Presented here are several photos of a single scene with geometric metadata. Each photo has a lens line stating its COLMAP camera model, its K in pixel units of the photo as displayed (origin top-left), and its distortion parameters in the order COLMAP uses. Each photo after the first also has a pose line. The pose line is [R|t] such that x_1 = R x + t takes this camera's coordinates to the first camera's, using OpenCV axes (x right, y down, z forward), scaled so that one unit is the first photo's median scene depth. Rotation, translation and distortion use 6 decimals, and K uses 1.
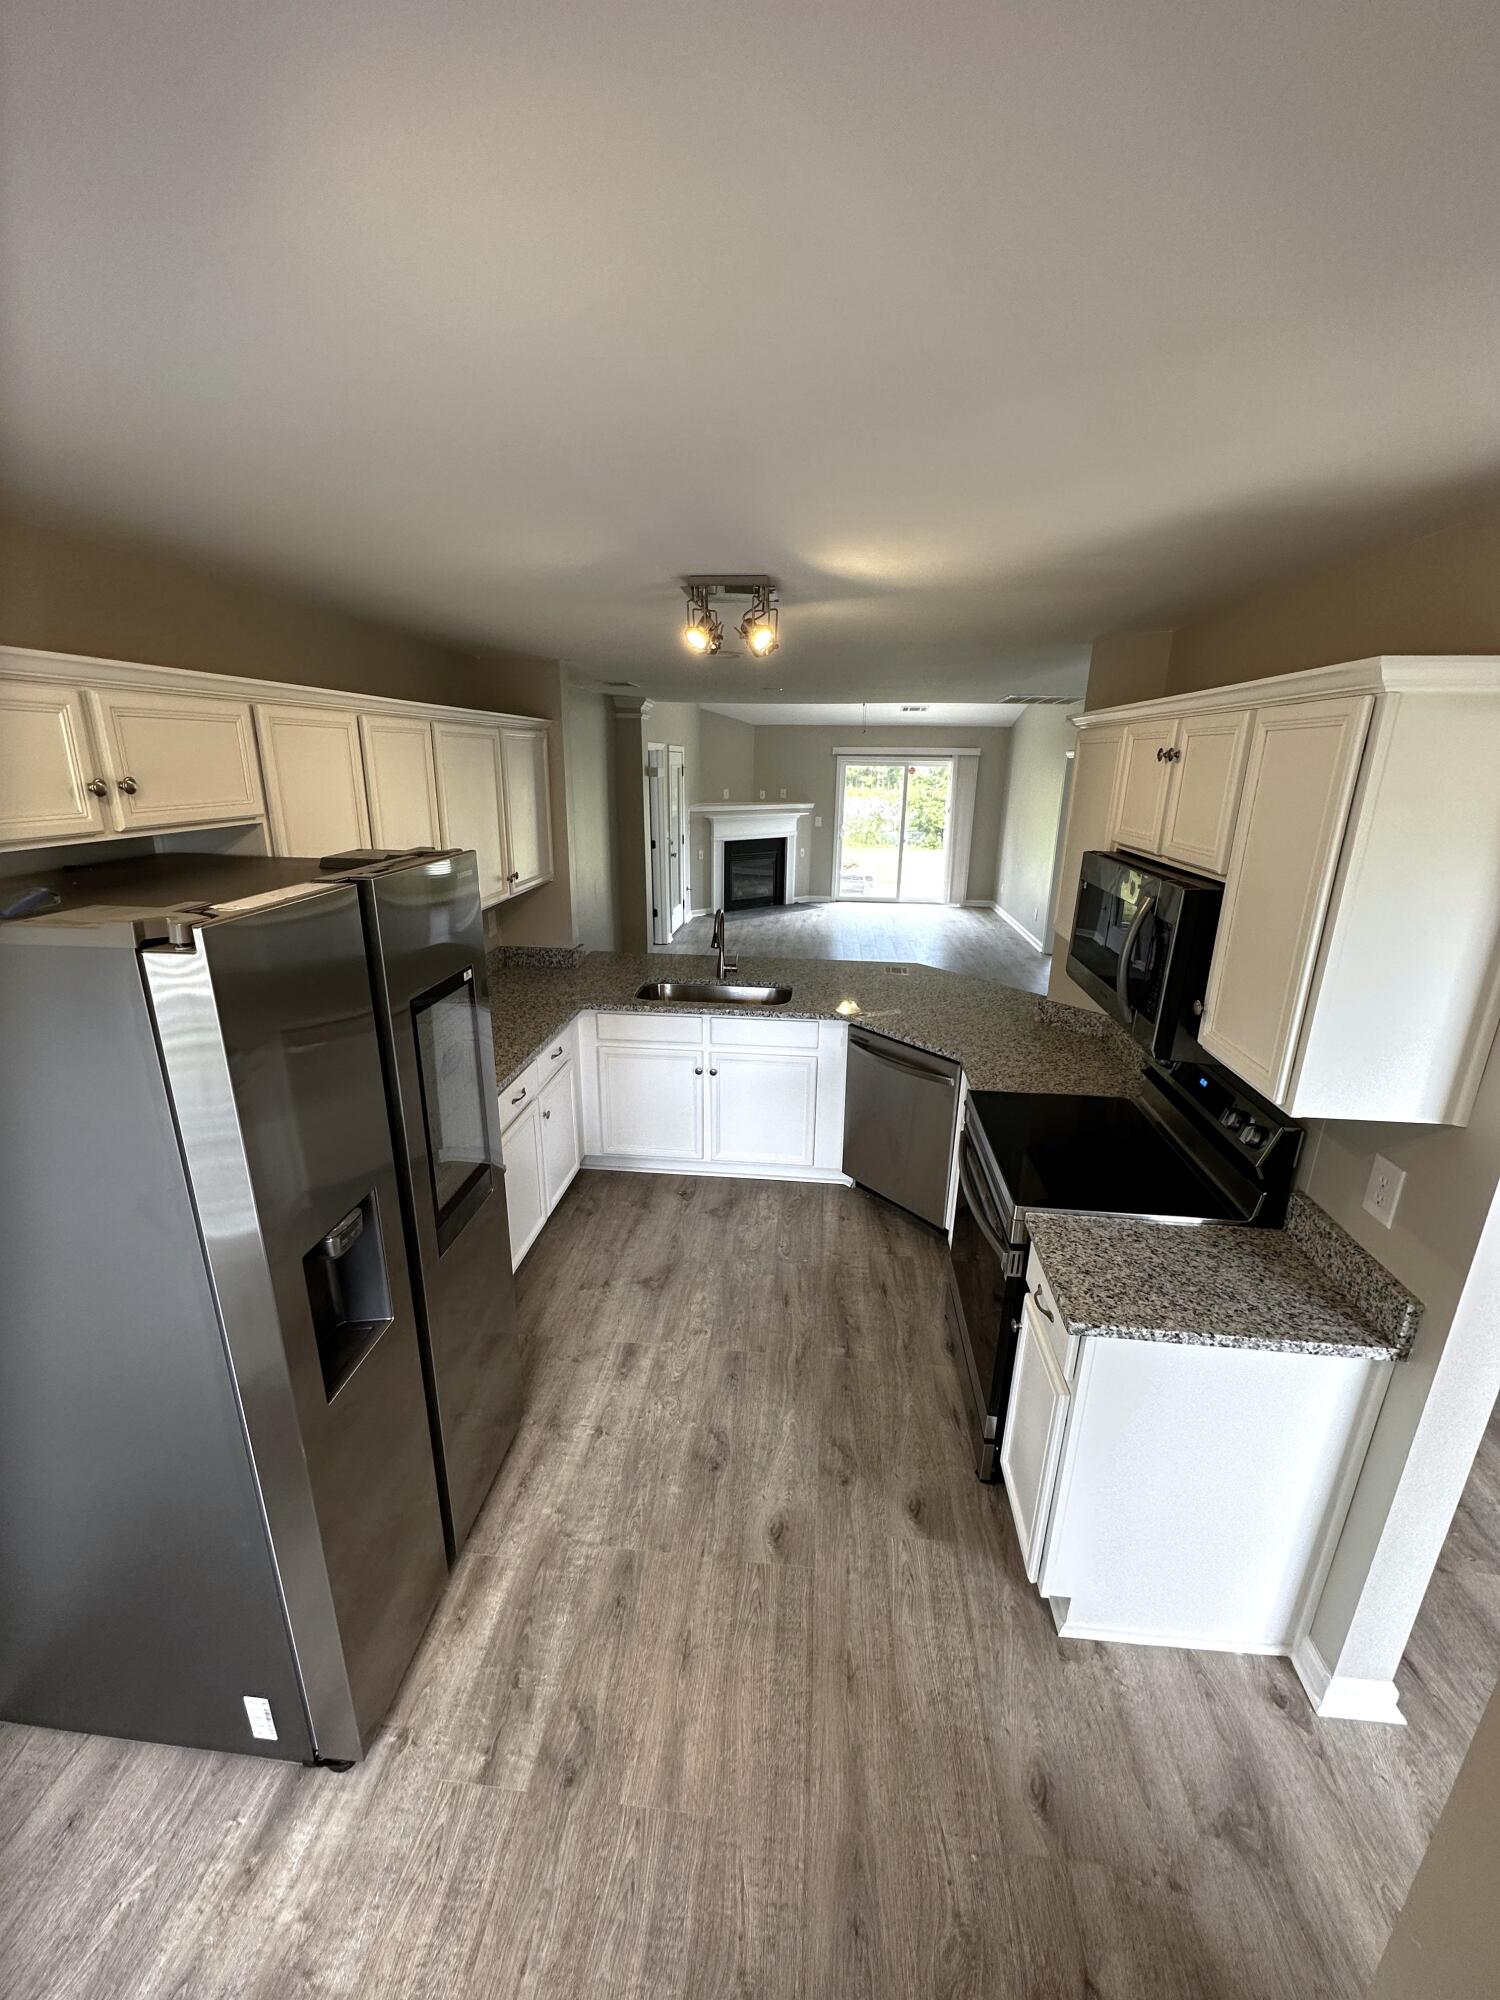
lens RADIAL K [[797.3, 0, 751.0], [0, 797.3, 1000.3], [0, 0, 1]] dist [-0.003533, 0.000511]
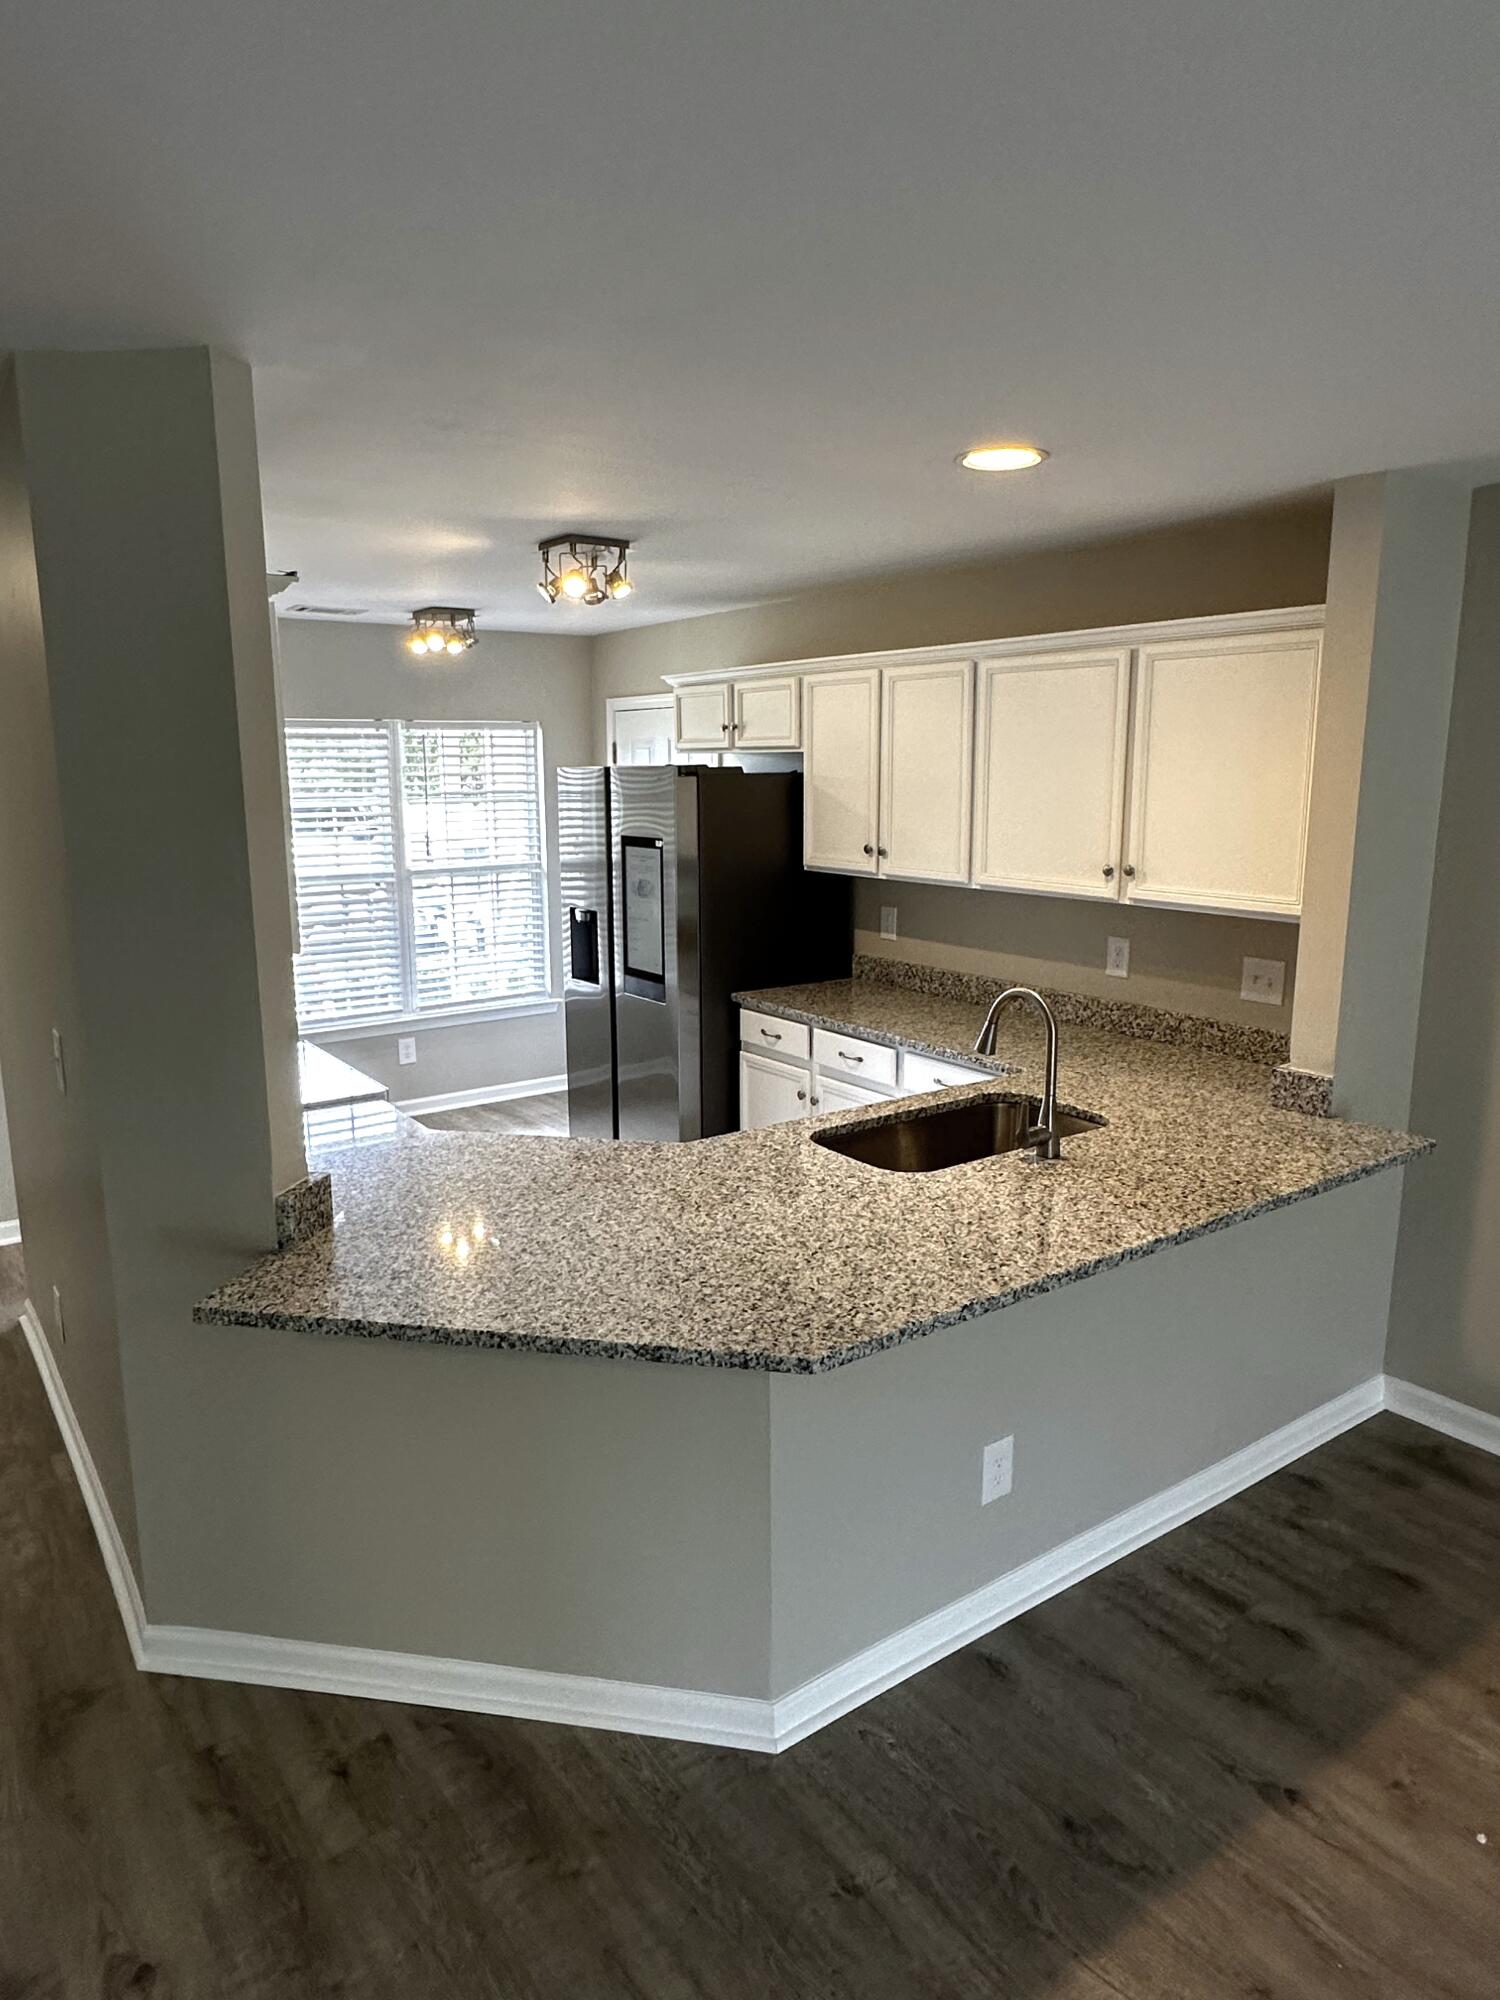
lens RADIAL K [[1256.0, 0, 732.0], [0, 1256.0, 1002.4], [0, 0, 1]] dist [-0.002934, 0.001766]
pose [[-0.757112, 0.112352, -0.643552, 0.692911], [-0.195733, 0.900834, 0.387540, -0.442312], [0.623274, 0.419376, -0.660041, 1.720820]]
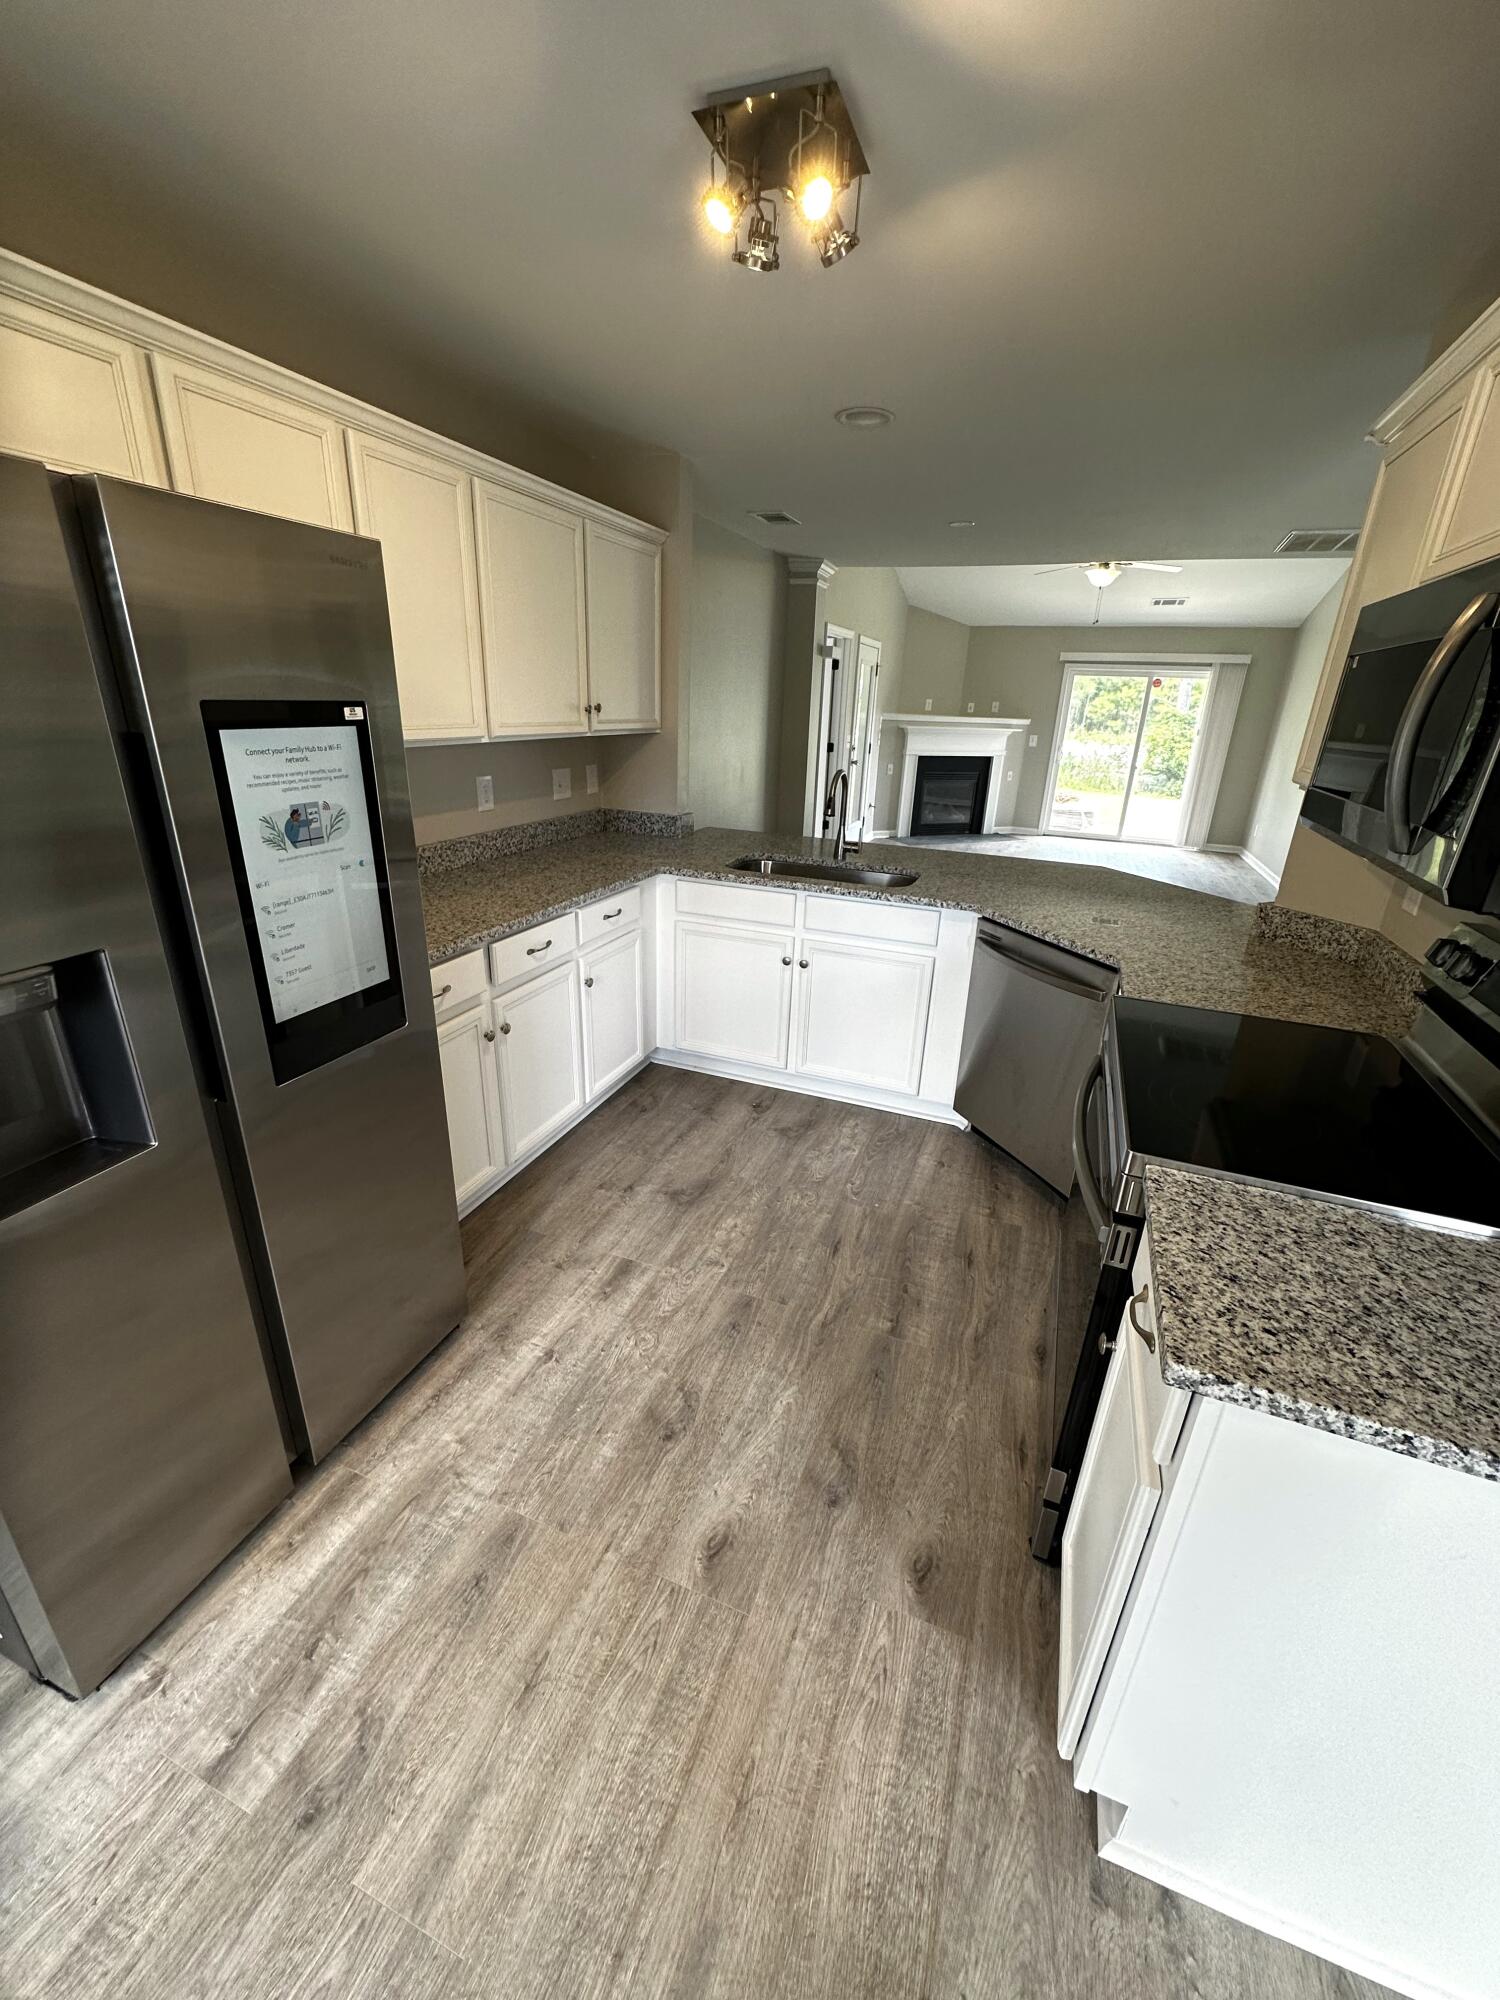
lens RADIAL K [[797.3, 0, 751.0], [0, 797.3, 1000.3], [0, 0, 1]] dist [-0.003533, 0.000511]
pose [[0.962401, 0.116971, -0.245158, 0.123101], [-0.101273, 0.991972, 0.075734, 0.083057], [0.252049, -0.048059, 0.966520, 0.230007]]
